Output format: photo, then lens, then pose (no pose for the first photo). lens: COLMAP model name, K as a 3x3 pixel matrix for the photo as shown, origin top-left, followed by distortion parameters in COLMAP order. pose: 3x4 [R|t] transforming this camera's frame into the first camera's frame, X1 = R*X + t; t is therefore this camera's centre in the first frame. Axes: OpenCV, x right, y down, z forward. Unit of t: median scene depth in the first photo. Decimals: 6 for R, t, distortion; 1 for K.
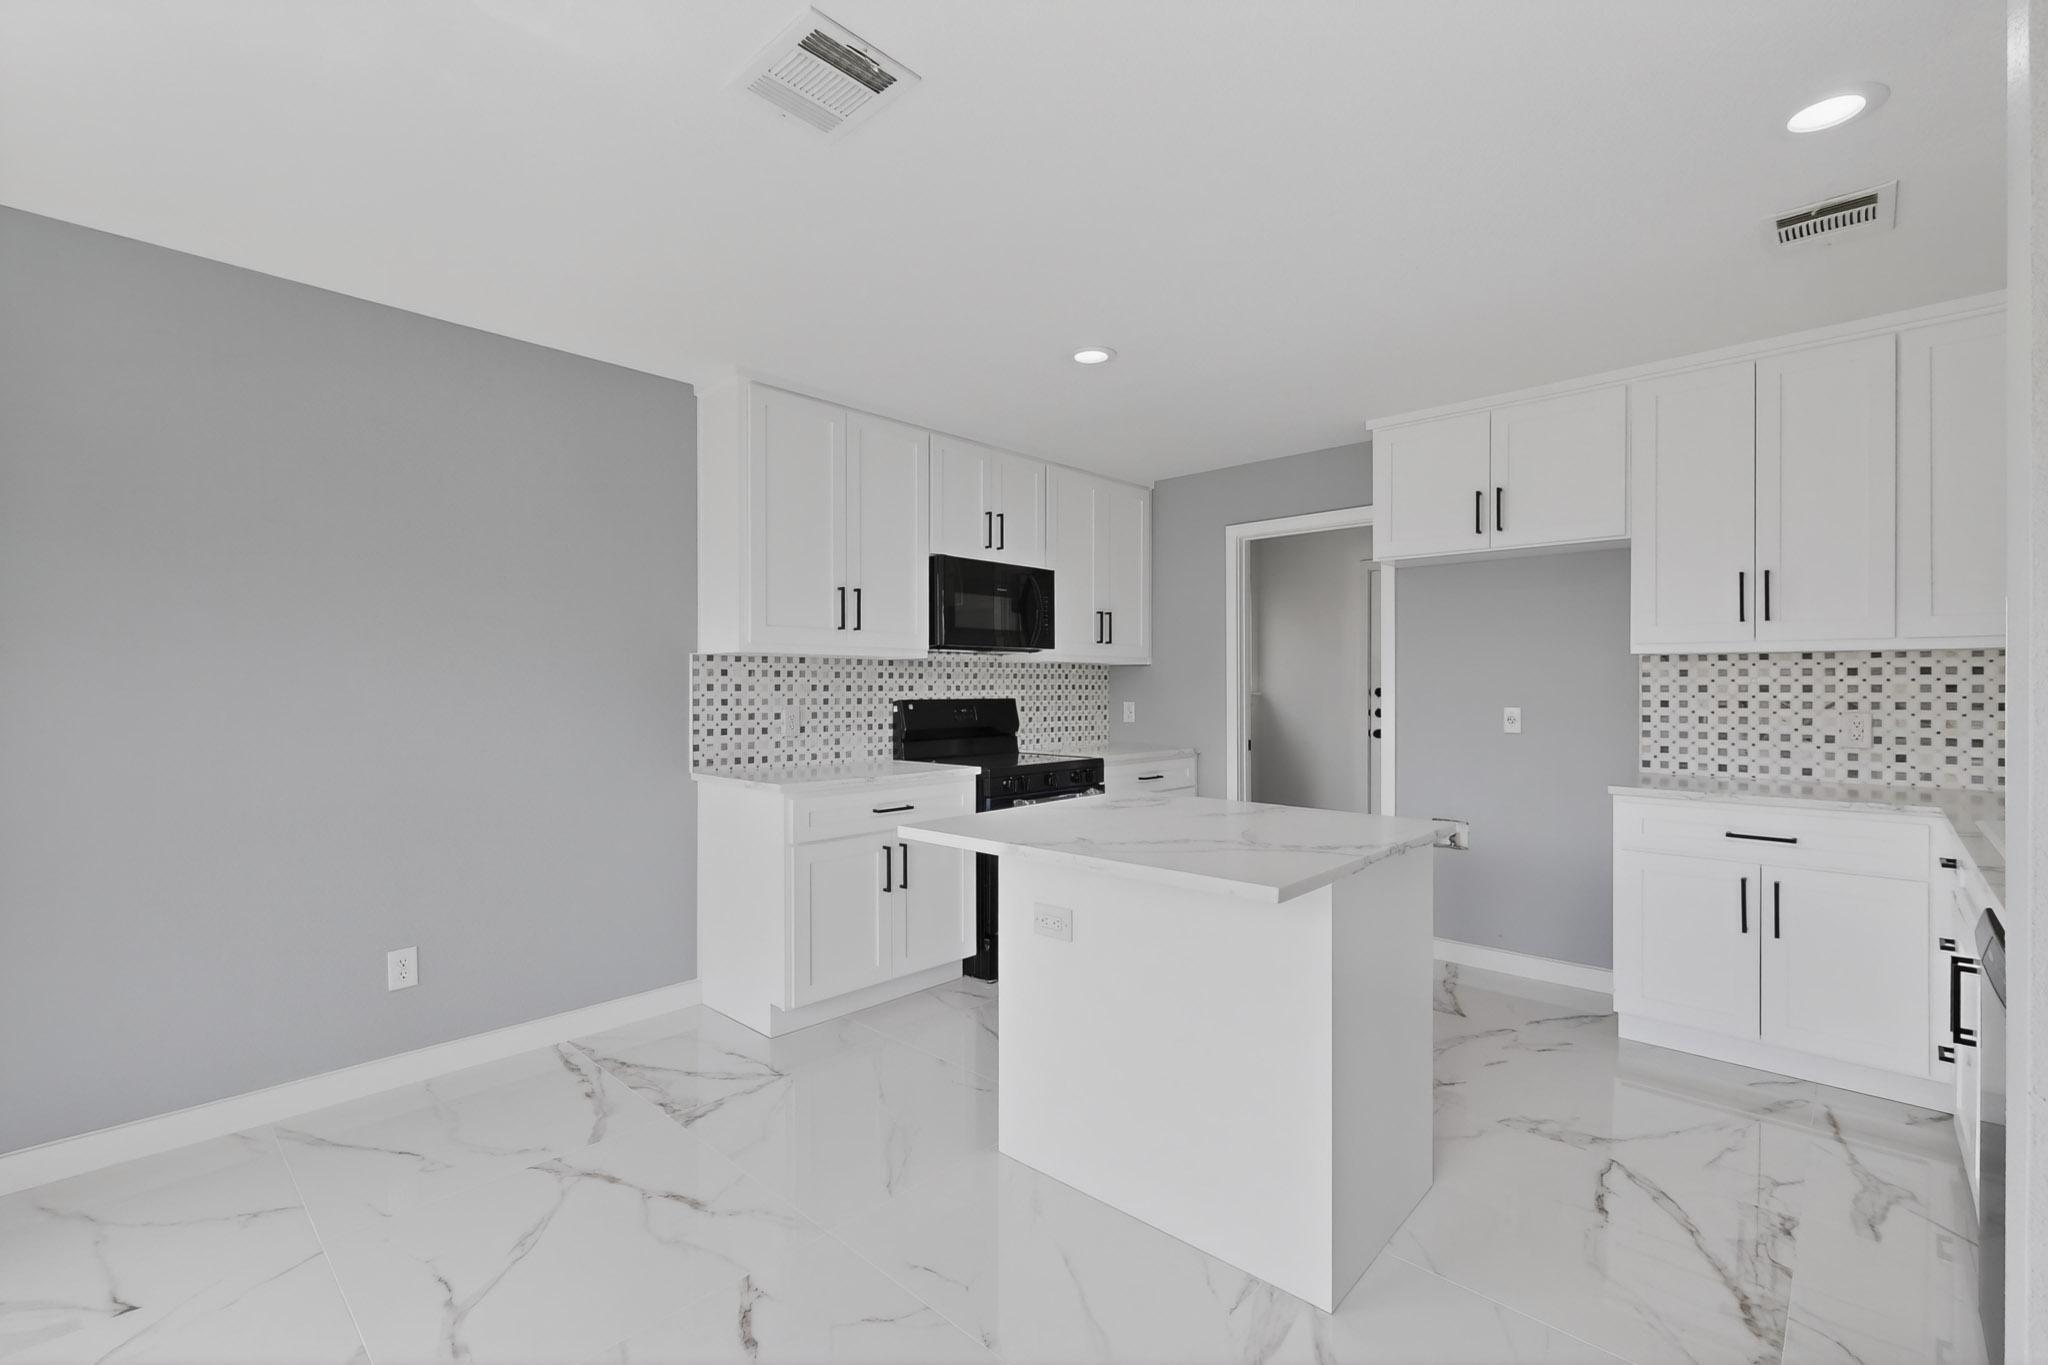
lens RADIAL K [[887.7, 0, 1024.0], [0, 887.7, 682.5], [0, 0, 1]] dist [0.002151, -0.000277]
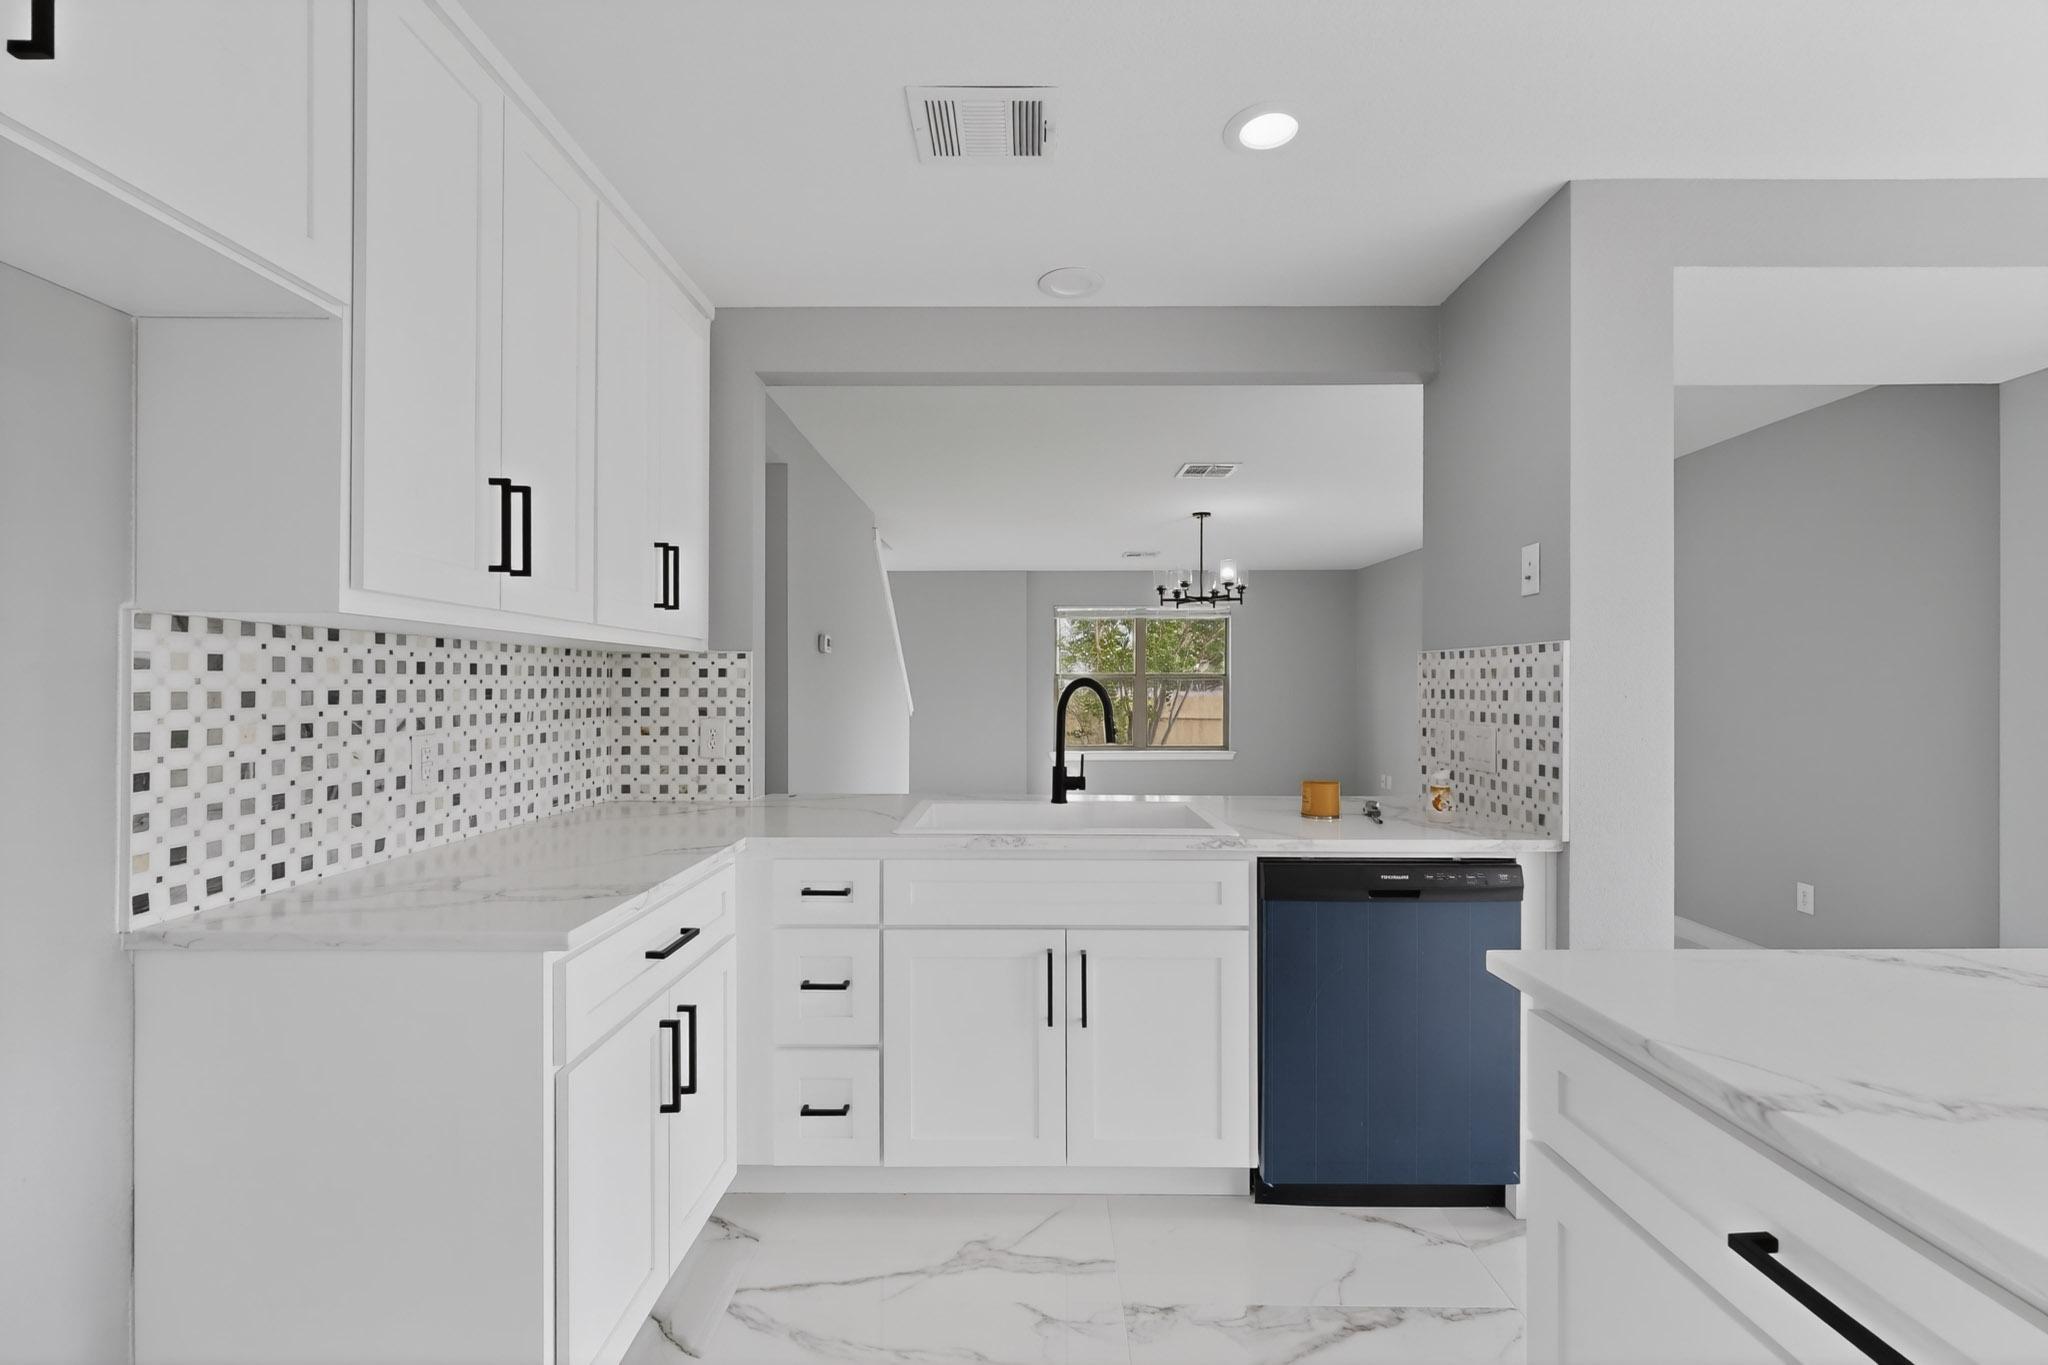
lens RADIAL K [[887.7, 0, 1024.0], [0, 887.7, 682.5], [0, 0, 1]] dist [0.002151, -0.000277]
pose [[-0.681274, 0.005514, 0.732007, 0.190476], [0.001439, 0.999980, -0.006193, 0.002067], [-0.732027, -0.003166, -0.681268, 1.054960]]
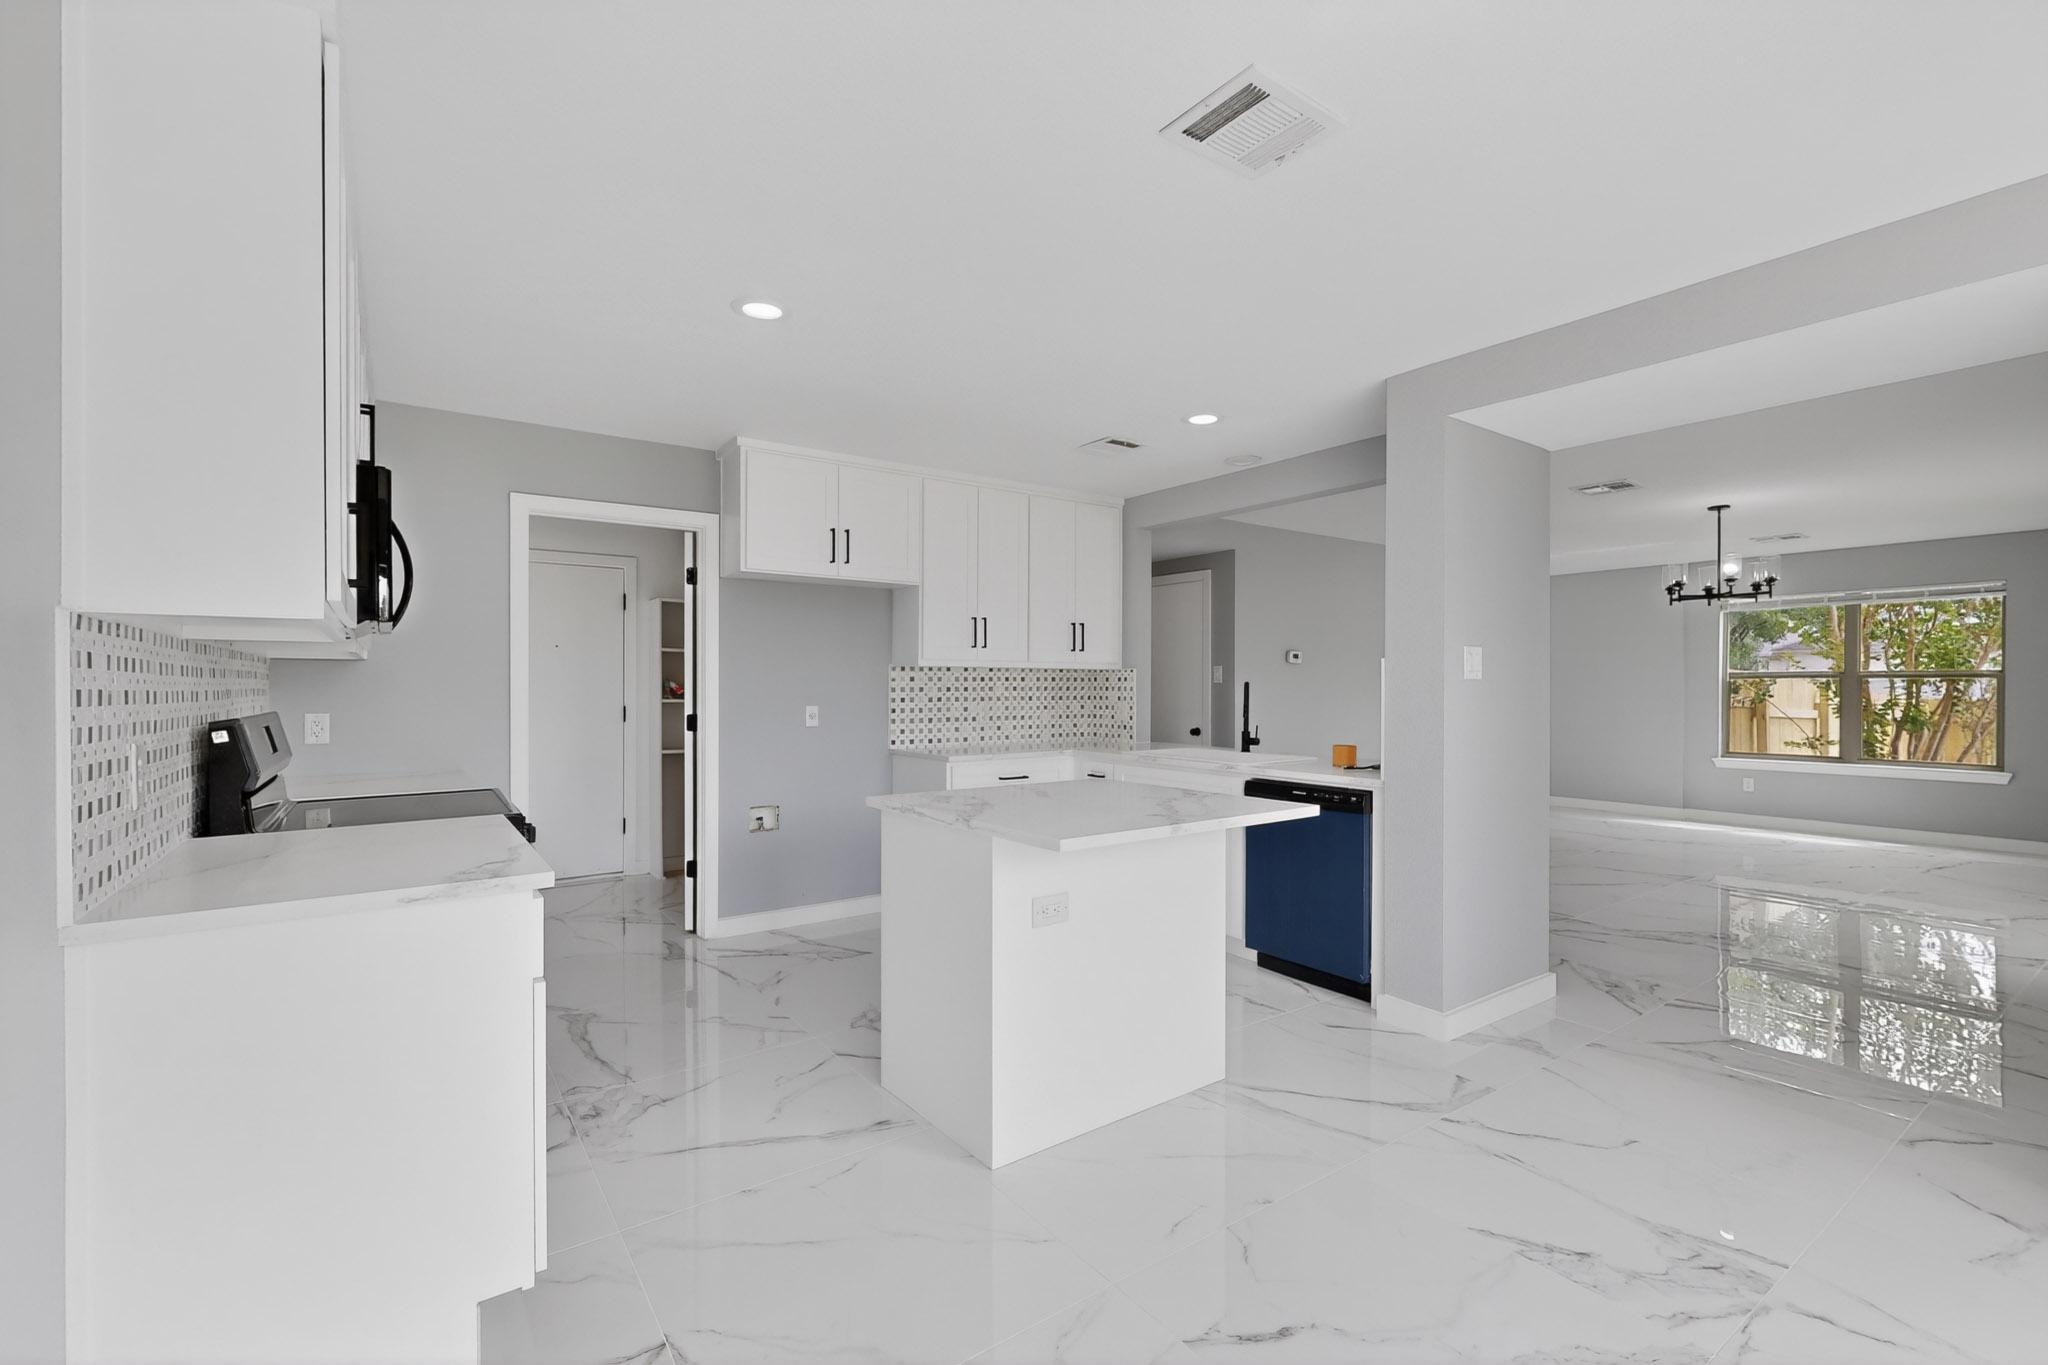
lens RADIAL K [[887.7, 0, 1024.0], [0, 887.7, 682.5], [0, 0, 1]] dist [0.002151, -0.000277]
pose [[0.190324, 0.005213, 0.981707, -0.700492], [-0.001537, 0.999986, -0.005012, 0.002473], [-0.981720, -0.000555, 0.190330, 0.563436]]
